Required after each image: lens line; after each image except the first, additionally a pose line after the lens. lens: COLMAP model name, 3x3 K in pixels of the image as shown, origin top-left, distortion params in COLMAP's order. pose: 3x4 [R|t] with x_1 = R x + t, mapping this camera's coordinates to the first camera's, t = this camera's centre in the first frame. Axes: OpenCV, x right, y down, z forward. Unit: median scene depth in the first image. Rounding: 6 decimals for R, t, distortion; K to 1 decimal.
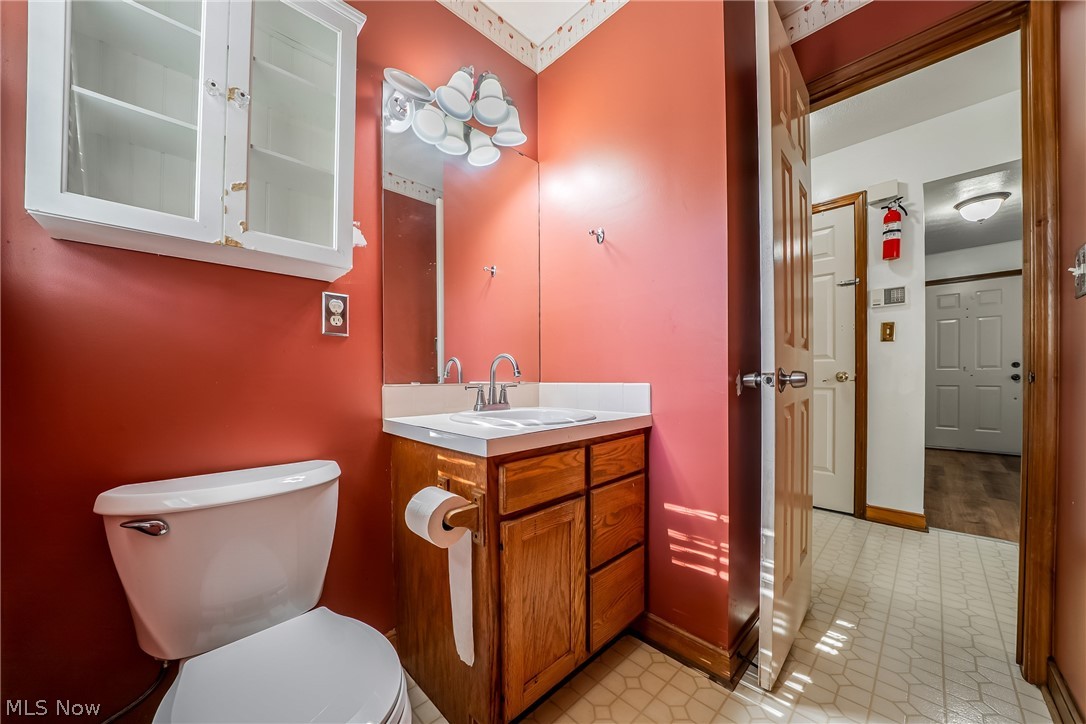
lens RADIAL K [[377.7, 0, 542.7], [0, 377.7, 364.5], [0, 0, 1]] dist [-0.019821, 0.000240]
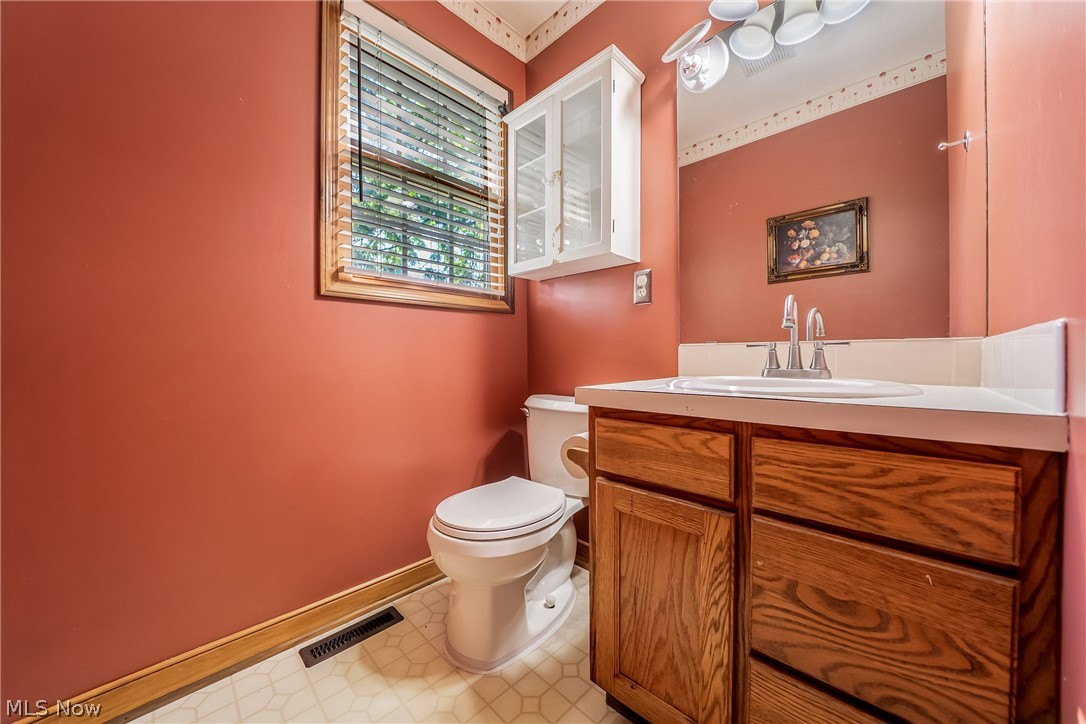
lens RADIAL K [[384.8, 0, 539.5], [0, 384.8, 357.9], [0, 0, 1]] dist [0.005863, -0.000006]
pose [[0.031034, -0.001910, -0.999517, 0.740559], [0.032431, 0.999474, -0.000903, 0.088062], [0.998992, -0.032388, 0.031079, 0.686474]]
